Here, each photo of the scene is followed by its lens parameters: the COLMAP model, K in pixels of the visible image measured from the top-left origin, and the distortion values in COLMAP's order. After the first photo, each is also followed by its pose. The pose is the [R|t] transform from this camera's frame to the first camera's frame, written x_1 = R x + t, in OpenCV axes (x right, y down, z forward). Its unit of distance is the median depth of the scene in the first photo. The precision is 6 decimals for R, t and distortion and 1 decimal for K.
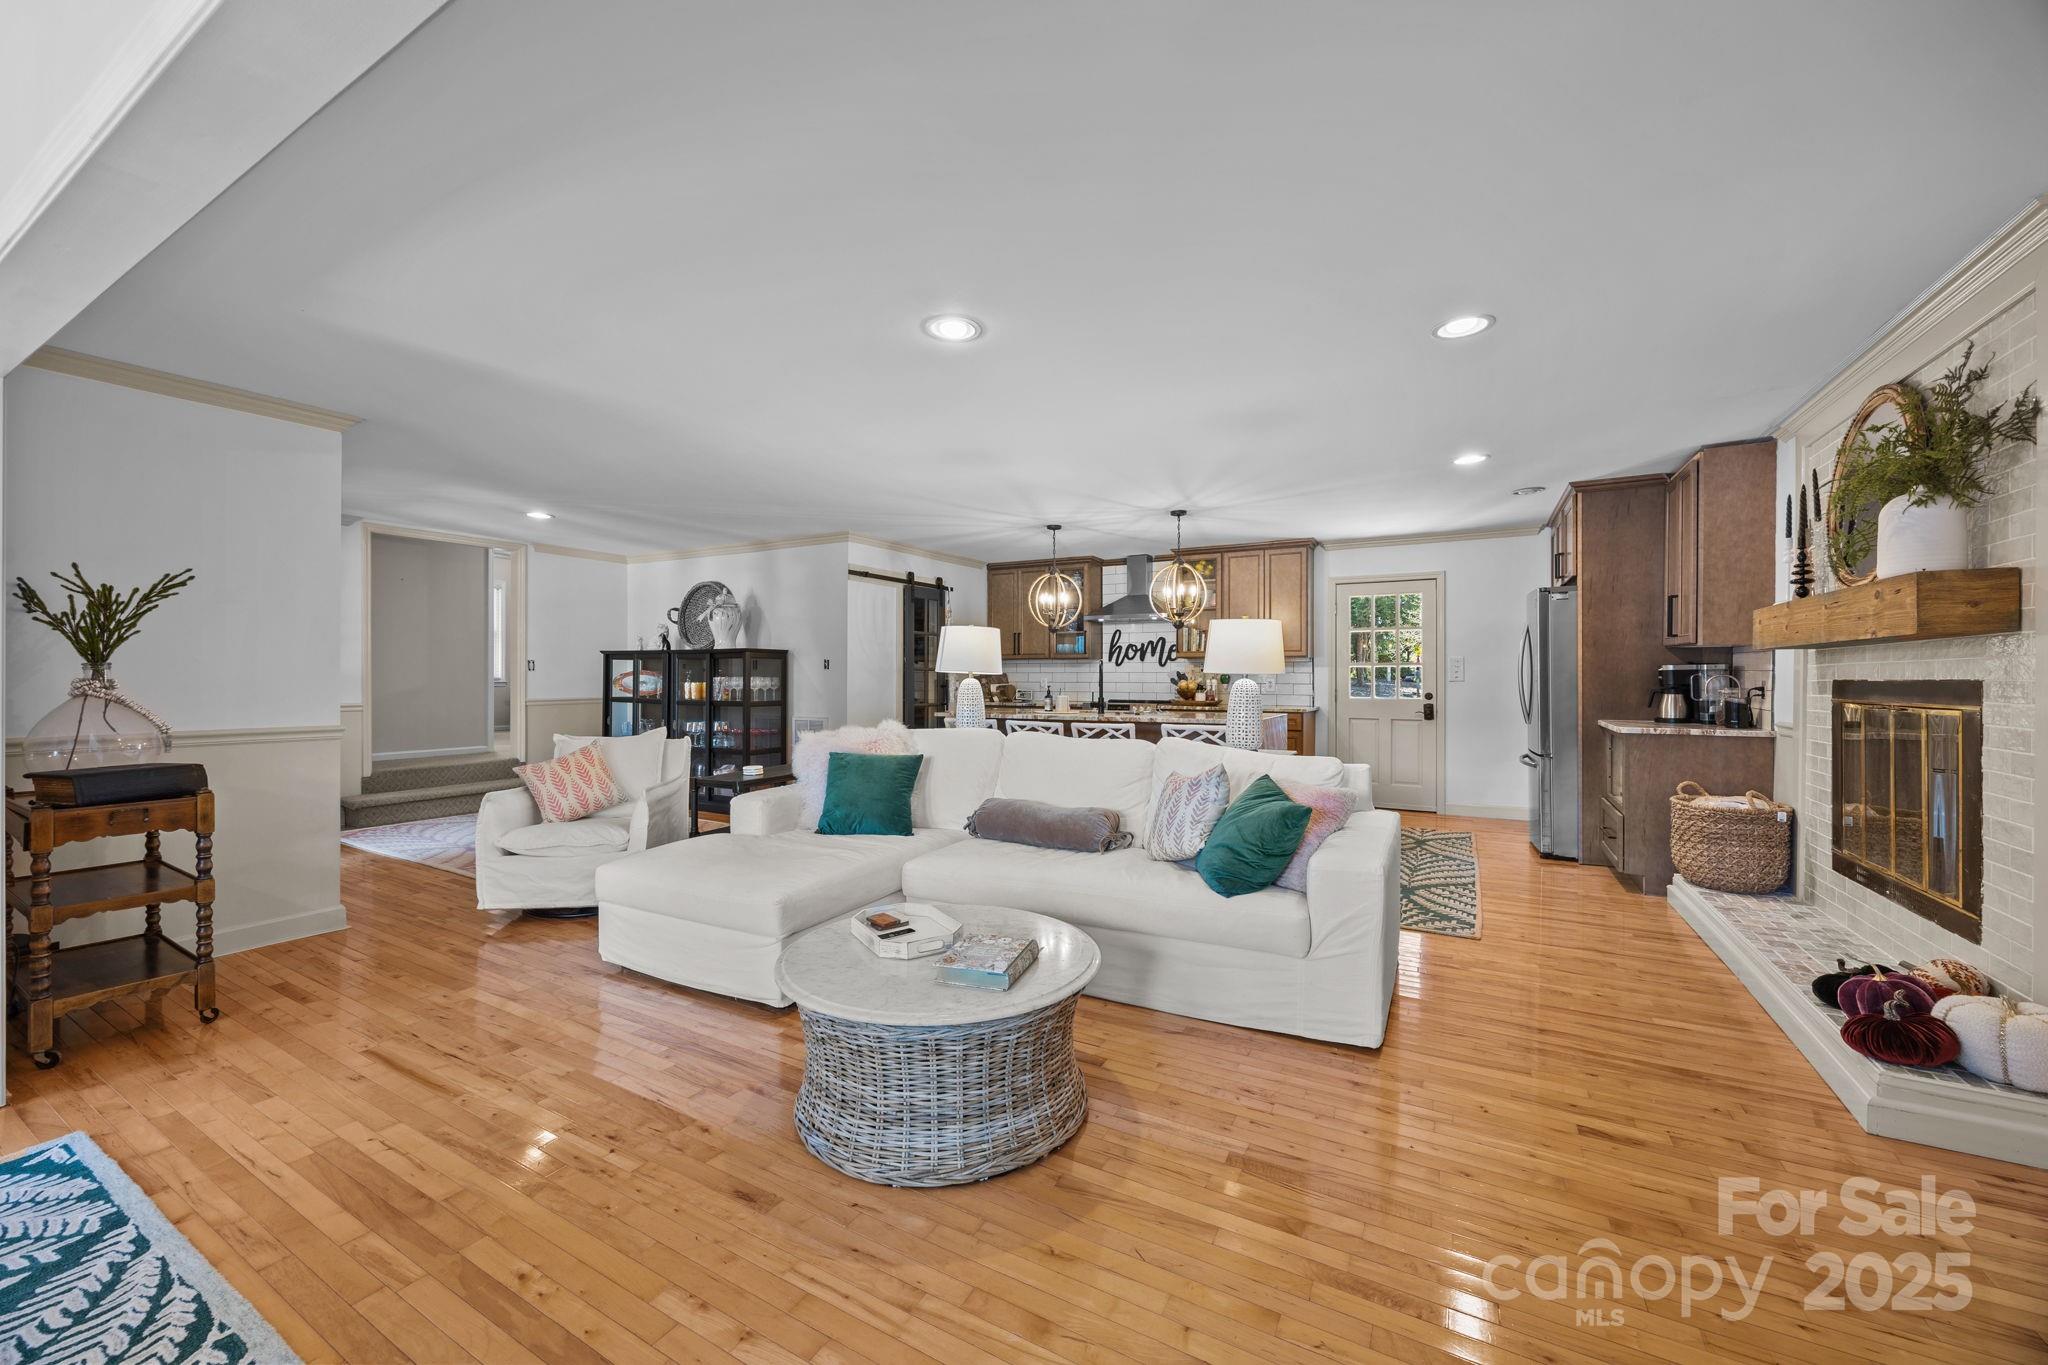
lens RADIAL K [[781.1, 0, 1031.3], [0, 781.1, 688.2], [0, 0, 1]] dist [-0.001616, -0.000039]
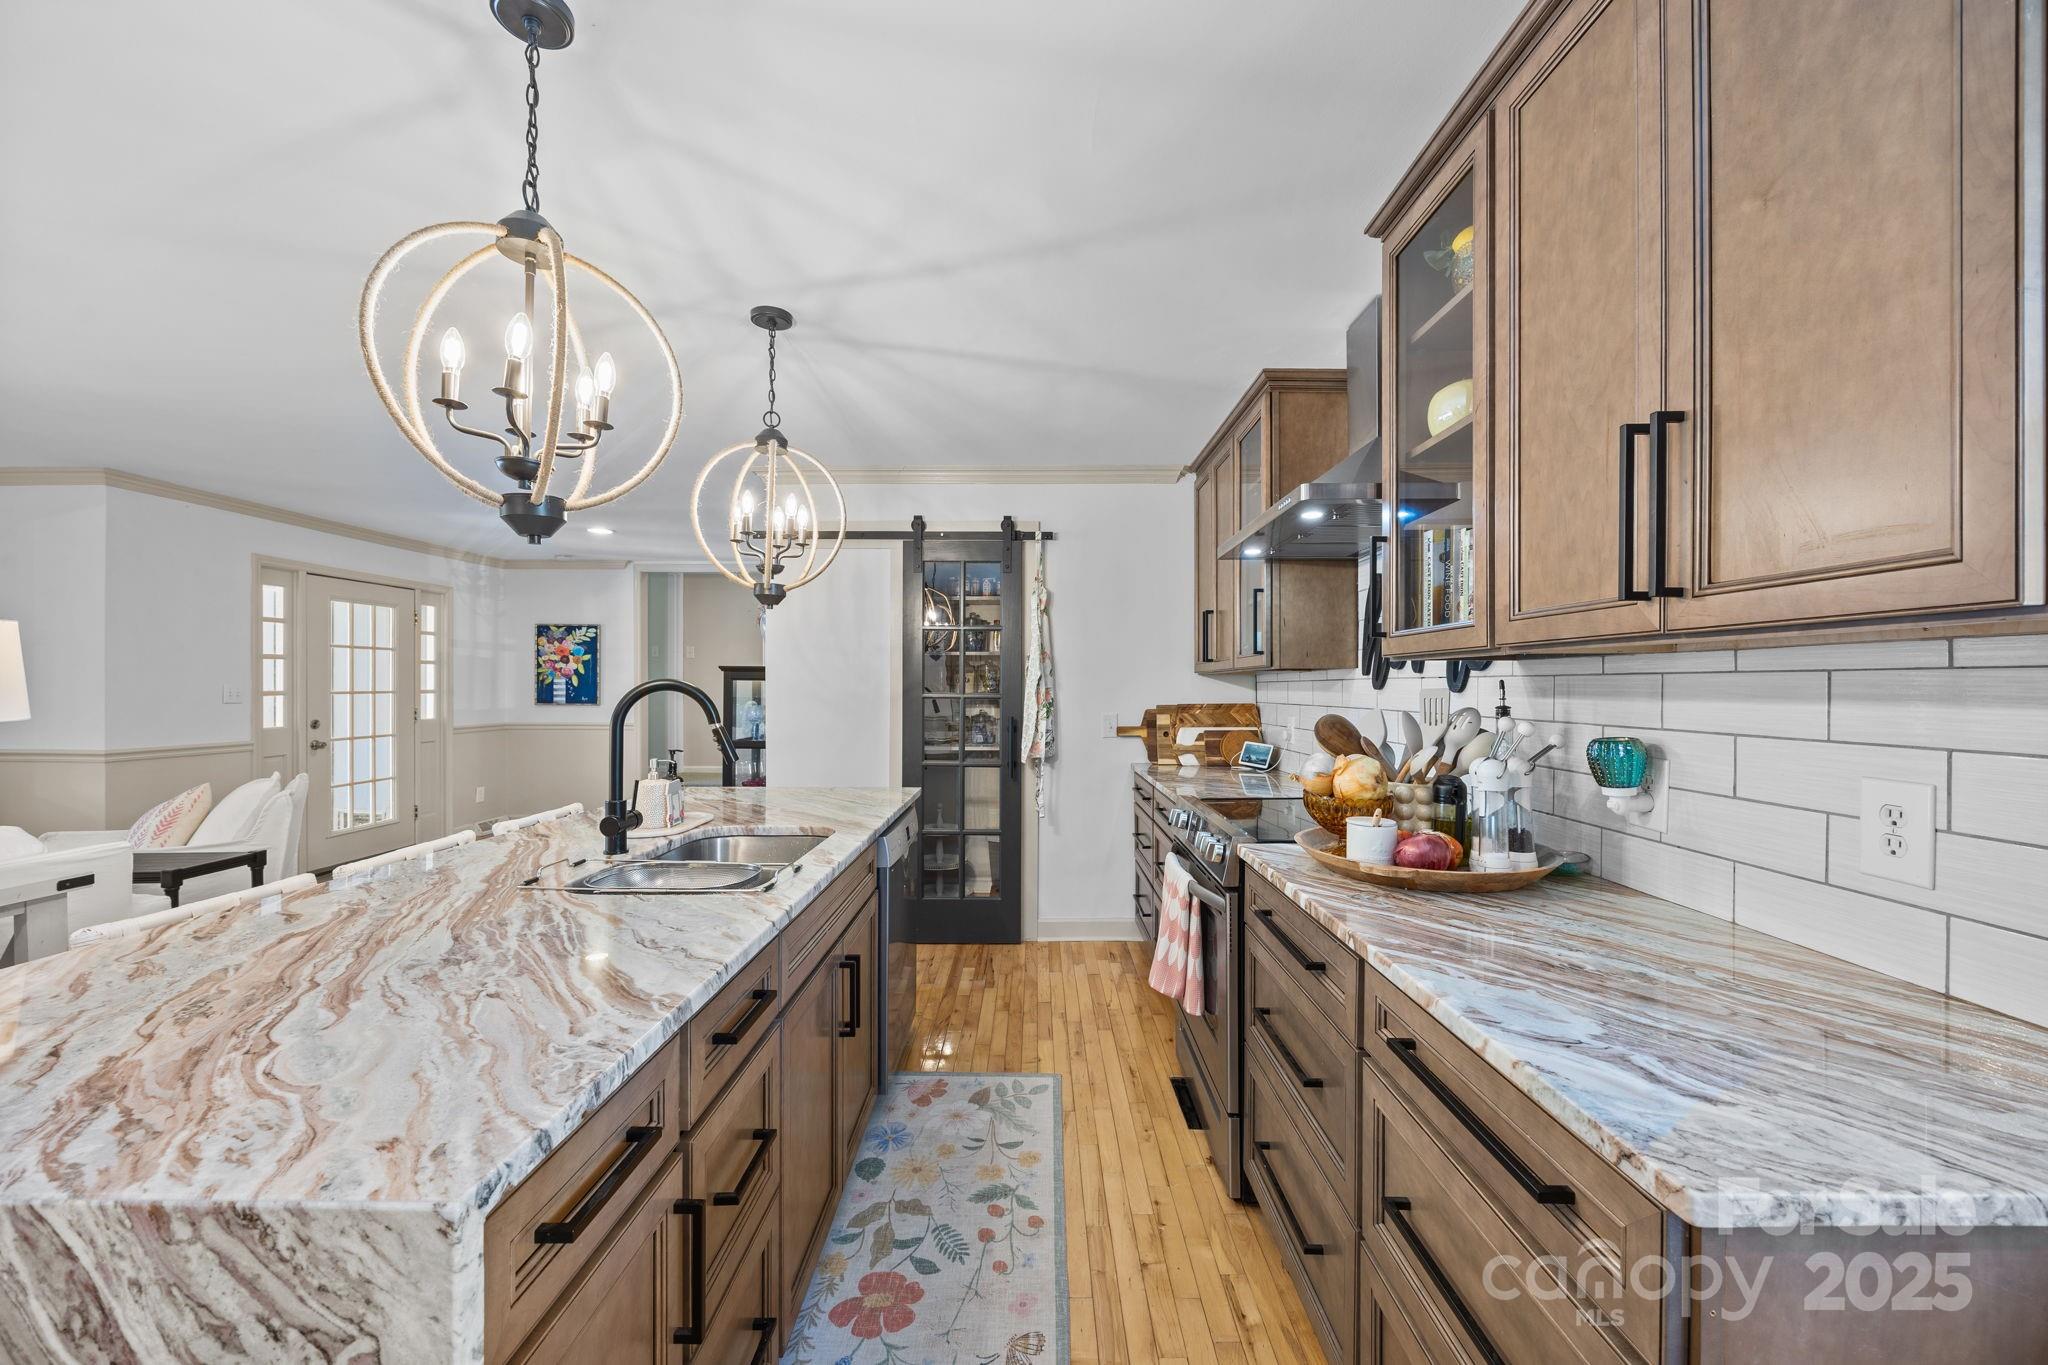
lens RADIAL K [[781.1, 0, 1031.3], [0, 781.1, 688.2], [0, 0, 1]] dist [-0.001616, -0.000039]
pose [[0.480616, 0.001221, -0.876930, 0.376369], [-0.017218, 0.999819, -0.008044, -0.027984], [0.876762, 0.018965, 0.480551, 0.850656]]
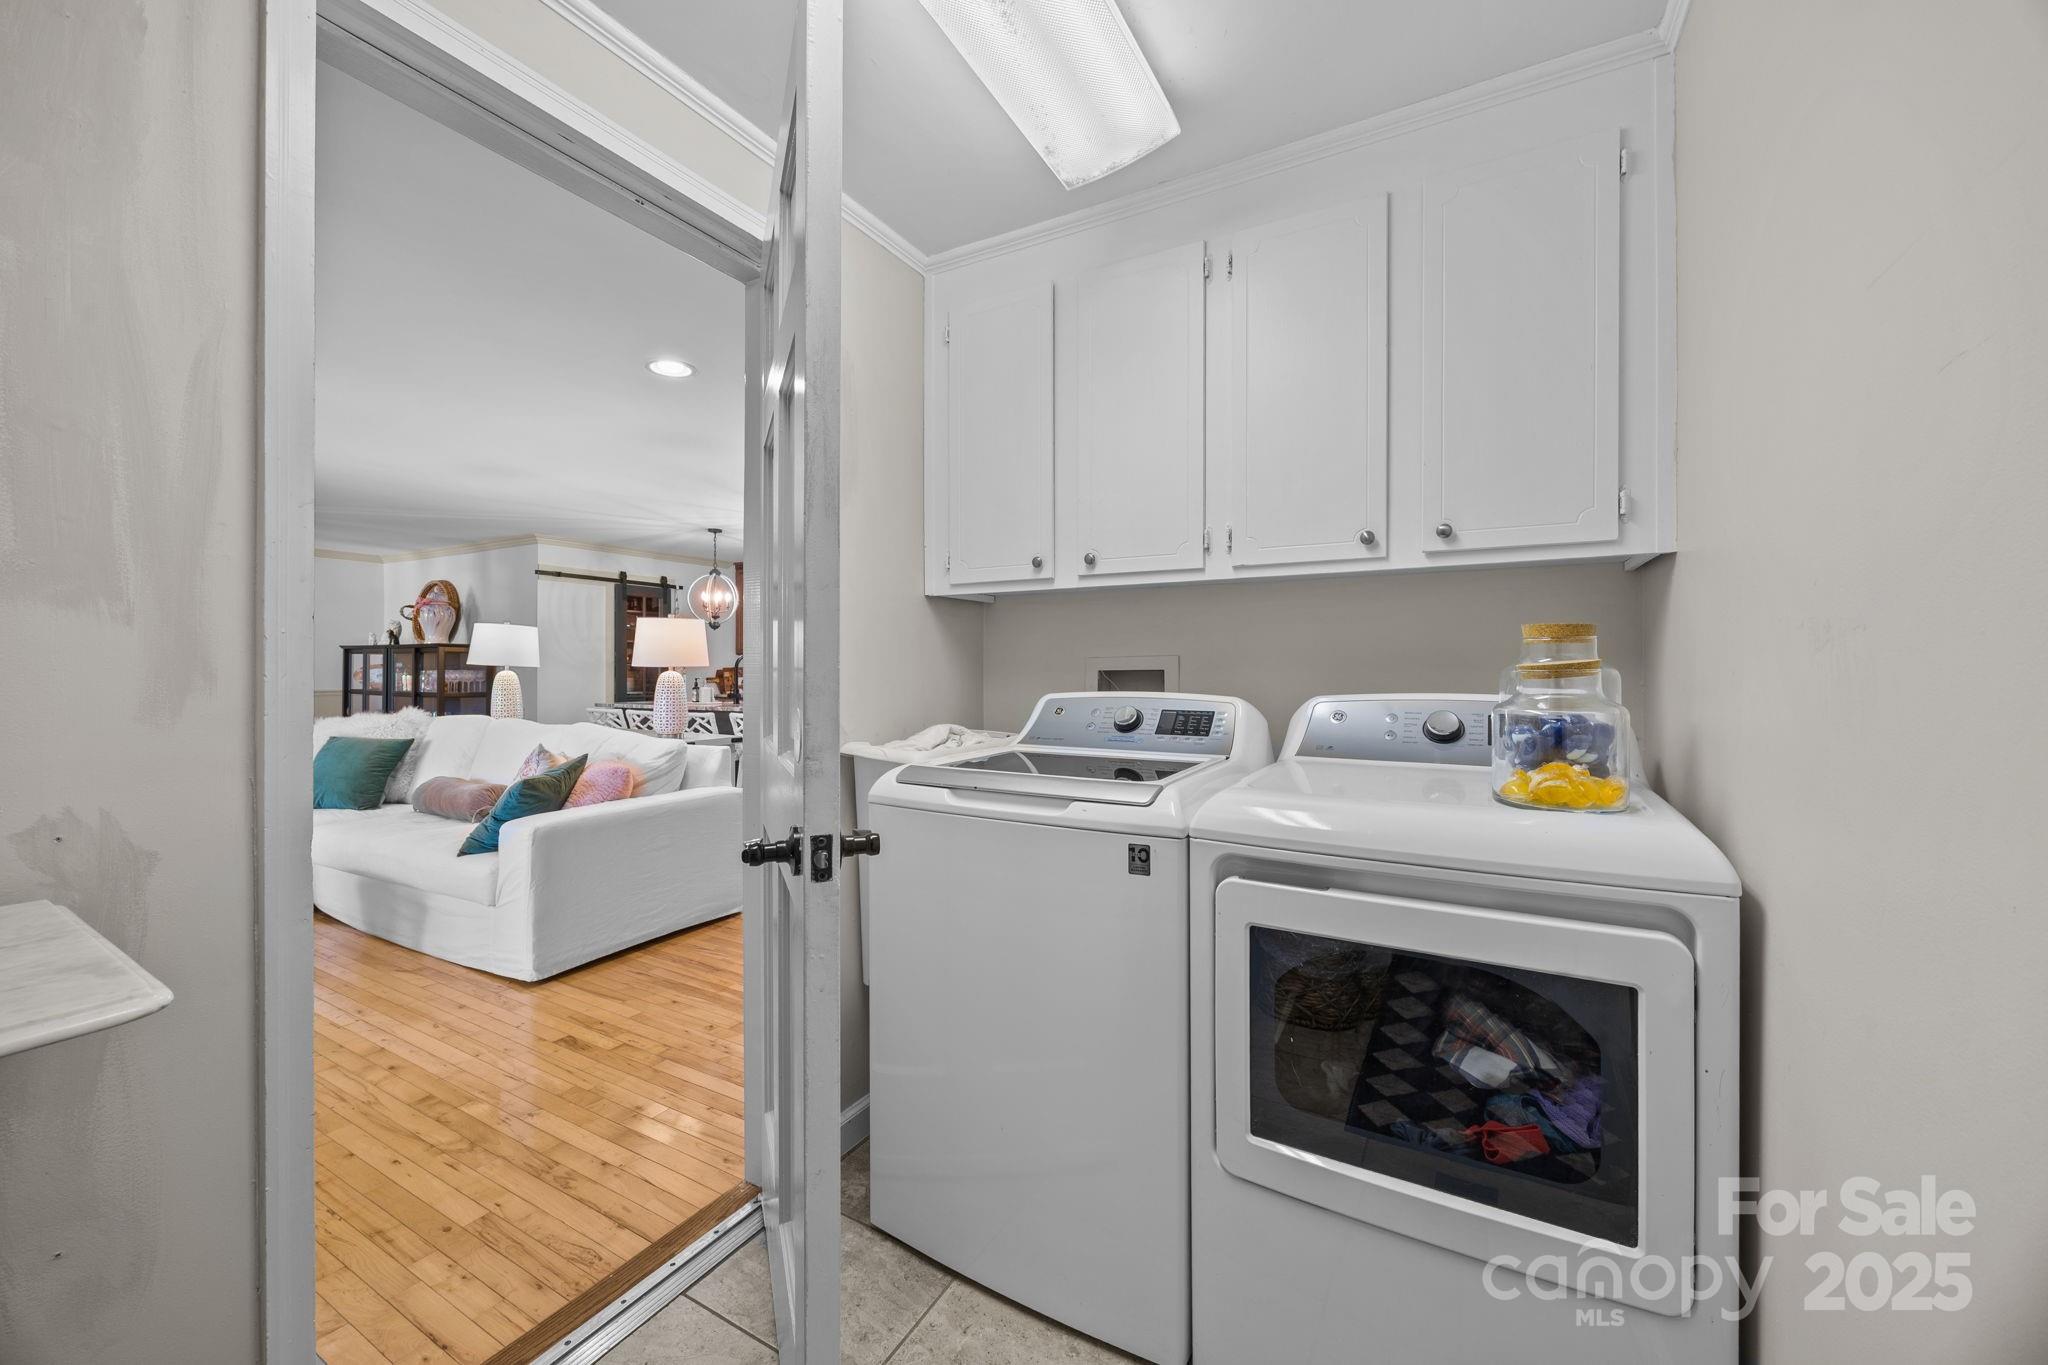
lens RADIAL K [[781.1, 0, 1031.3], [0, 781.1, 688.2], [0, 0, 1]] dist [-0.001616, -0.000039]
pose [[0.999984, 0.001138, -0.005616, 0.427933], [-0.001102, 0.999978, 0.006527, 0.002311], [0.005623, -0.006521, 0.999963, -0.063828]]
